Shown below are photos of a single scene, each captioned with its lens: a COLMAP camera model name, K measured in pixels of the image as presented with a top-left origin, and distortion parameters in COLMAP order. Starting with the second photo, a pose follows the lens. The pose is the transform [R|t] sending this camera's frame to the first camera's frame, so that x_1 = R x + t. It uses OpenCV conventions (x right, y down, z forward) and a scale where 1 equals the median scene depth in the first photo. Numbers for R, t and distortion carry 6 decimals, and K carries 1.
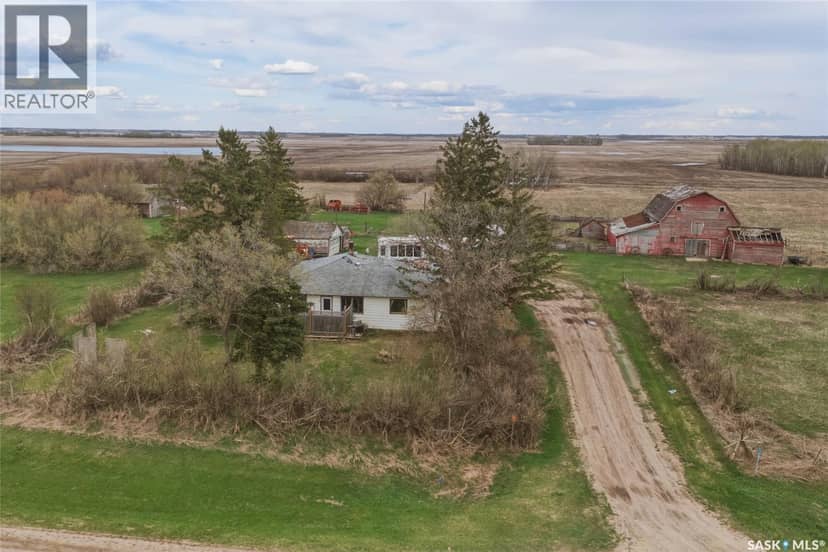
lens RADIAL K [[749.0, 0, 403.5], [0, 749.0, 268.6], [0, 0, 1]] dist [0.071925, -0.013038]
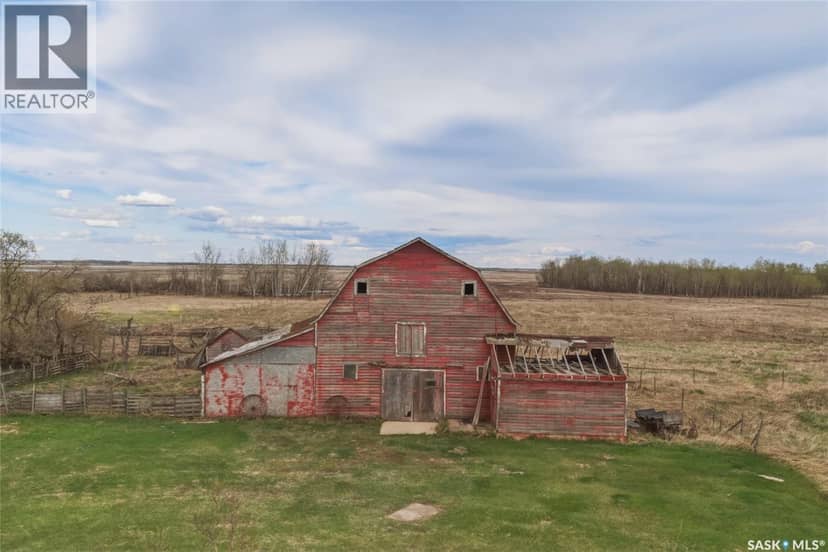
lens RADIAL K [[716.1, 0, 422.3], [0, 716.1, 273.9], [0, 0, 1]] dist [0.101368, -0.113619]
pose [[0.975836, 0.004030, 0.218467, 0.316568], [0.031955, 0.986448, -0.160930, -0.028513], [-0.216155, 0.164022, 0.962483, 0.654439]]
